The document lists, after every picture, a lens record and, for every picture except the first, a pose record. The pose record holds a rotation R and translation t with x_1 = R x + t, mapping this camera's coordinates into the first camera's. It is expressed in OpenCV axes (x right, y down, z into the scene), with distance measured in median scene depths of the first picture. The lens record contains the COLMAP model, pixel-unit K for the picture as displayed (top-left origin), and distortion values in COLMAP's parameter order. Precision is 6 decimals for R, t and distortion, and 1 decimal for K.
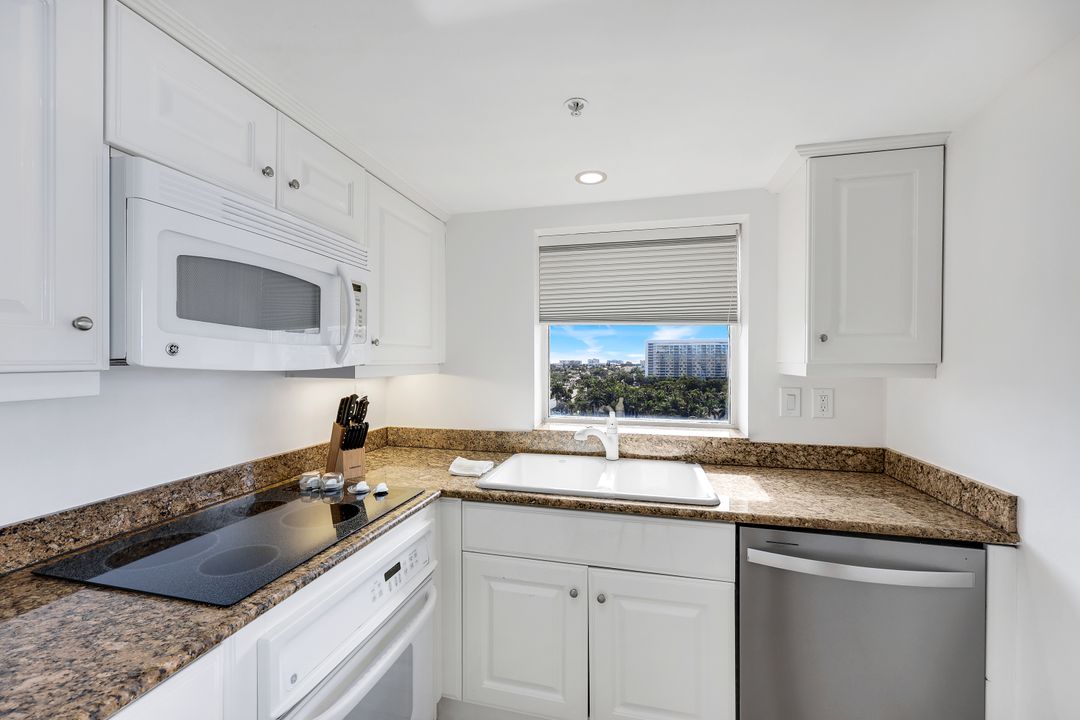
lens RADIAL K [[441.8, 0, 538.4], [0, 441.8, 360.4], [0, 0, 1]] dist [0.001019, 0.000194]
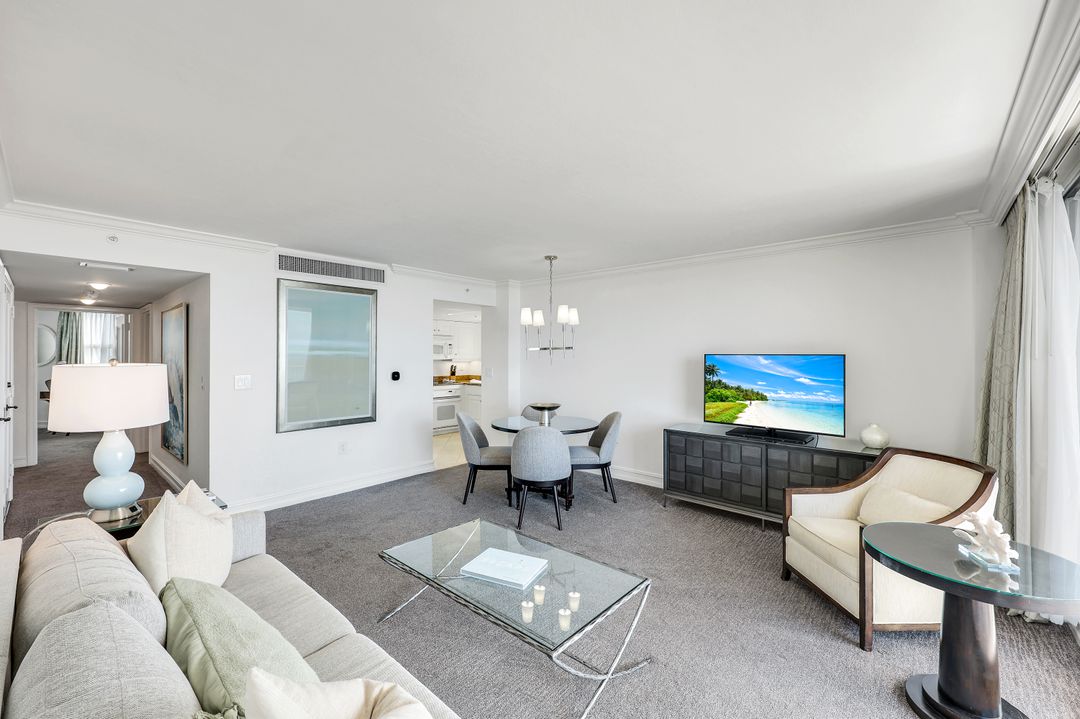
lens RADIAL K [[444.6, 0, 542.1], [0, 444.6, 354.5], [0, 0, 1]] dist [0.000148, 0.000024]
pose [[0.887378, -0.001829, -0.461039, 2.784203], [-0.001840, 0.999970, -0.007508, -0.004237], [0.461039, 0.007511, 0.887348, -2.985166]]
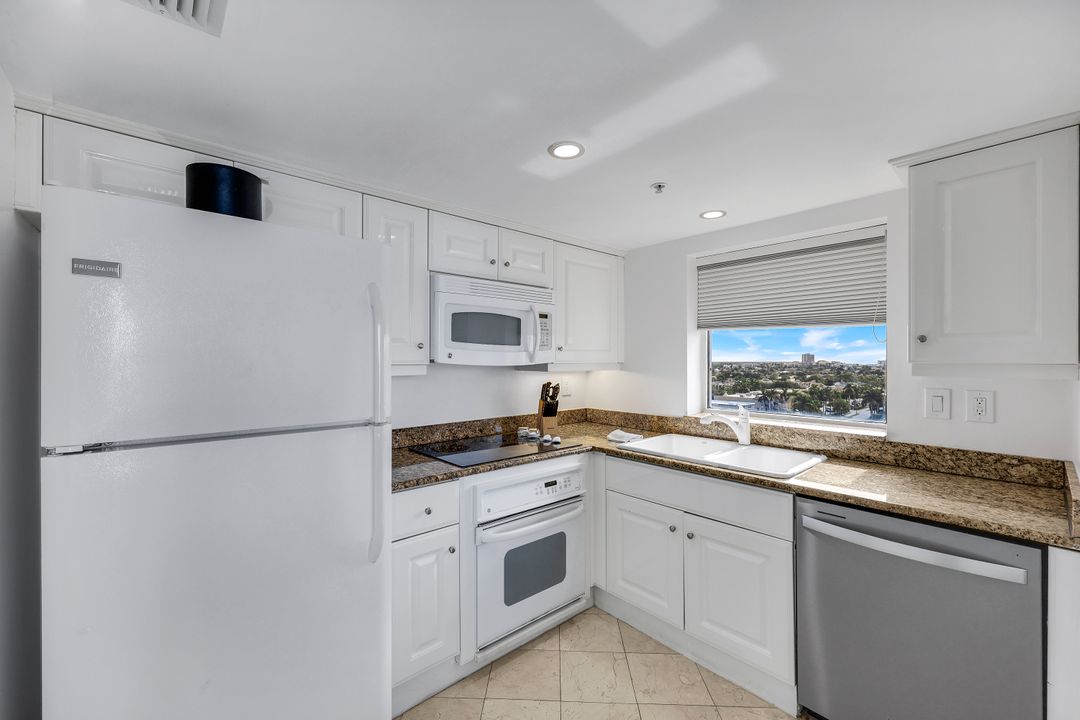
lens RADIAL K [[444.6, 0, 542.1], [0, 444.6, 355.0], [0, 0, 1]] dist [0.000148, 0.000024]
pose [[0.827432, -0.006921, -0.561523, 0.455527], [-0.000117, 0.999922, -0.012496, 0.000316], [0.561566, 0.010405, 0.827367, -0.332749]]
